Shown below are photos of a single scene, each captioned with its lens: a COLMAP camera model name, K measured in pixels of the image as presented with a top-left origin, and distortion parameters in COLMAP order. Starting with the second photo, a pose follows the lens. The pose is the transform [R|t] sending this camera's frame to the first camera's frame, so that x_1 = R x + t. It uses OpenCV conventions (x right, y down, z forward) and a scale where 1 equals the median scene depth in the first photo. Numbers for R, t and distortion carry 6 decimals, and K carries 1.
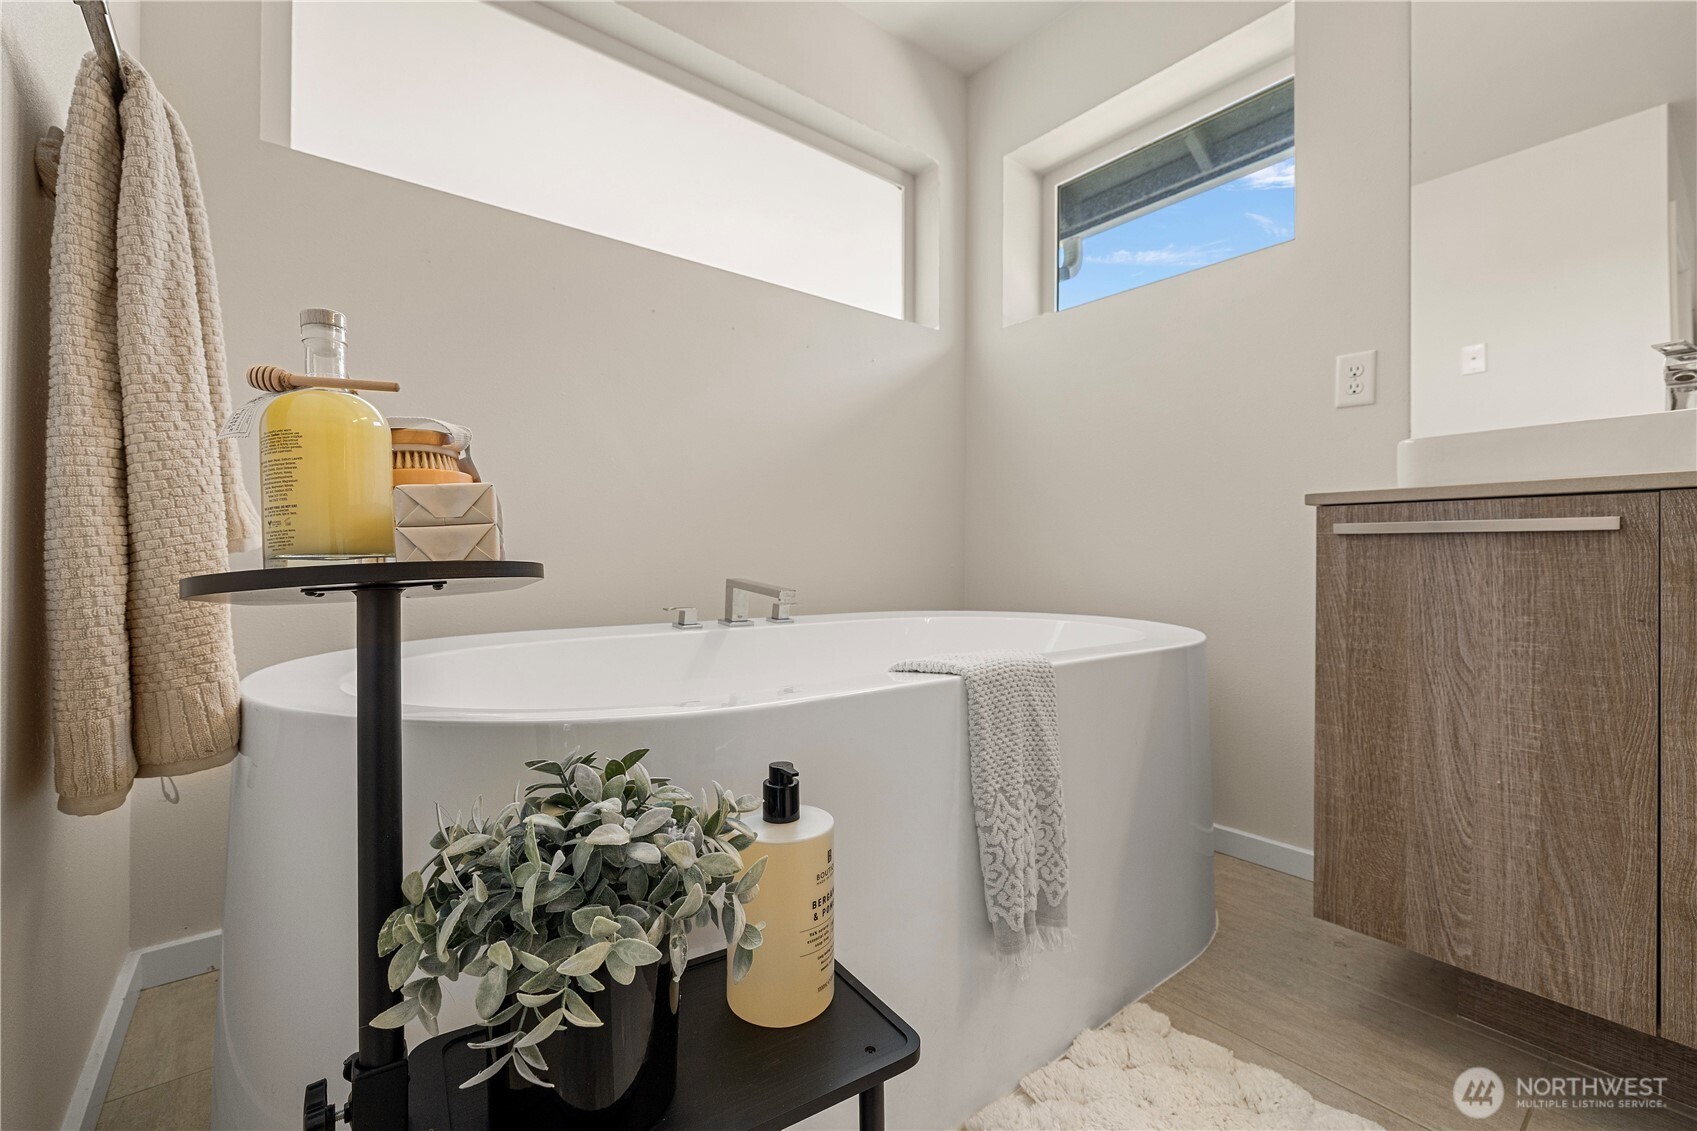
lens RADIAL K [[715.3, 0, 846.4], [0, 715.3, 549.7], [0, 0, 1]] dist [0.000735, 0.000161]
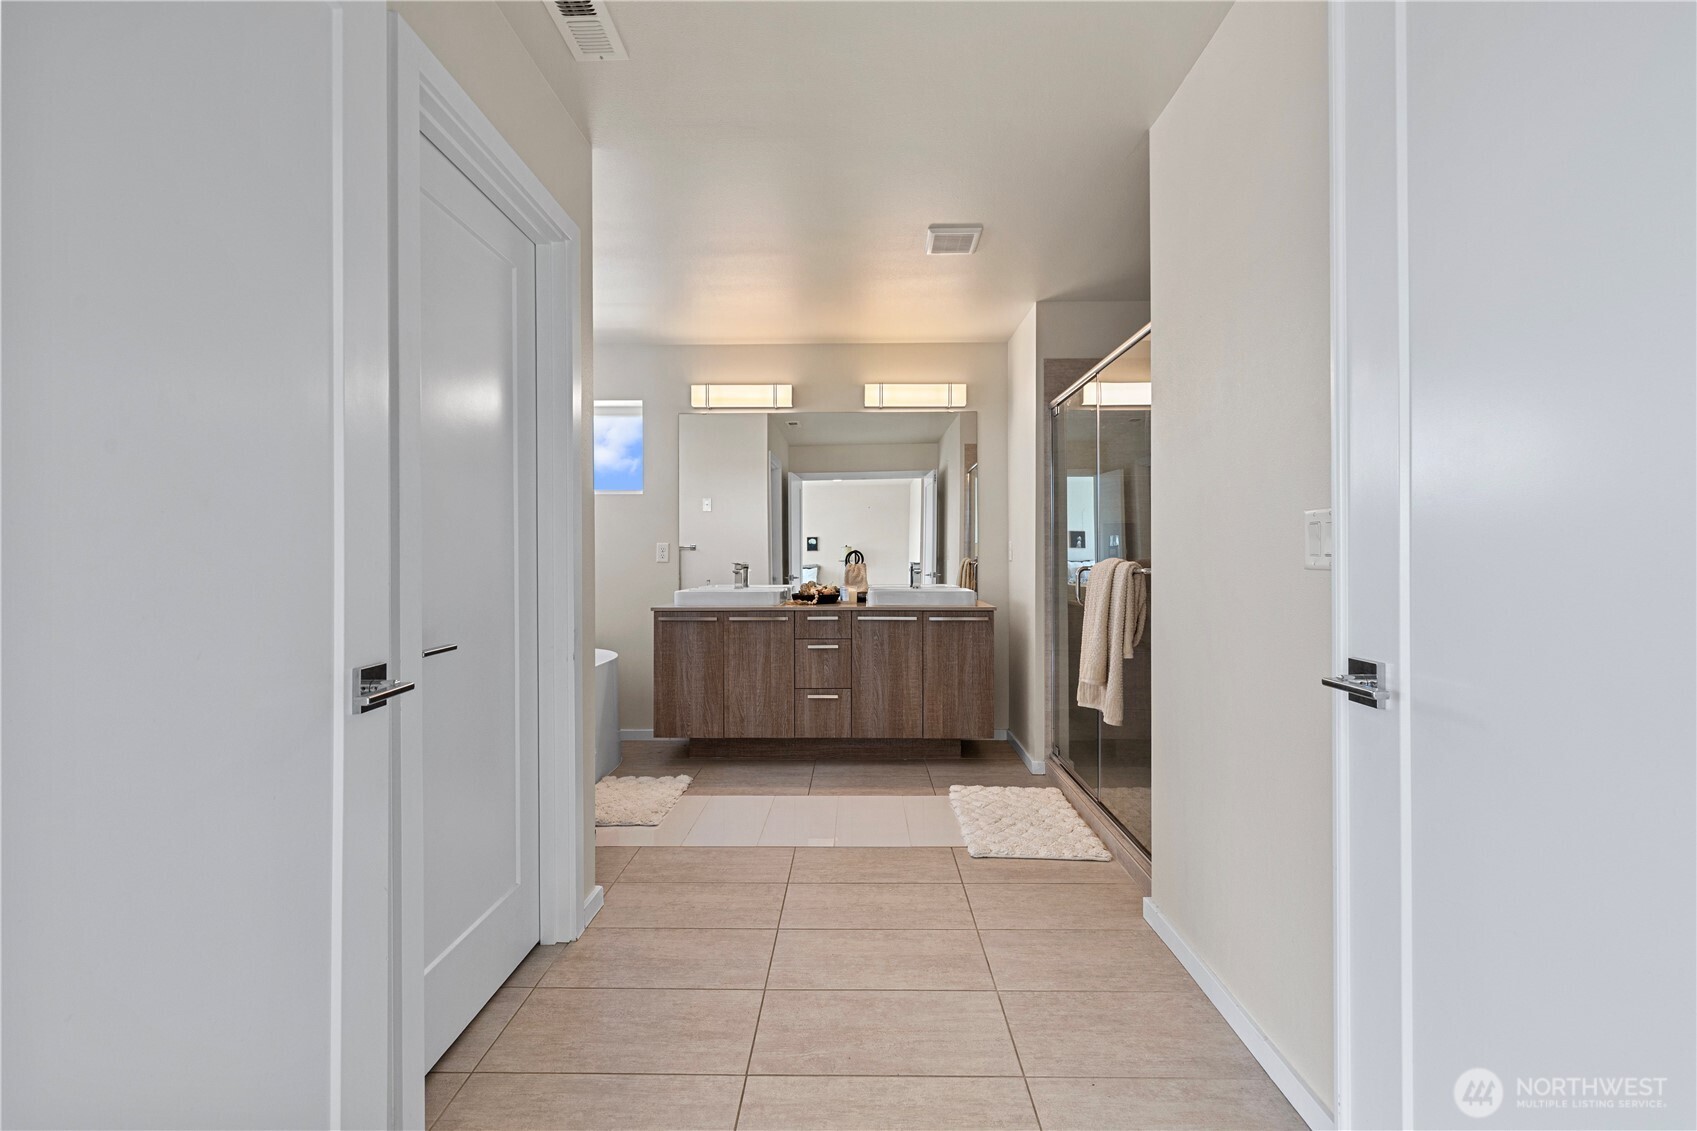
lens RADIAL K [[715.3, 0, 851.9], [0, 715.3, 557.0], [0, 0, 1]] dist [0.000735, 0.000161]
pose [[0.631285, -0.005232, 0.775533, -1.345241], [0.001081, 0.999982, 0.005866, -0.340671], [-0.775550, -0.002865, 0.631280, -1.816205]]
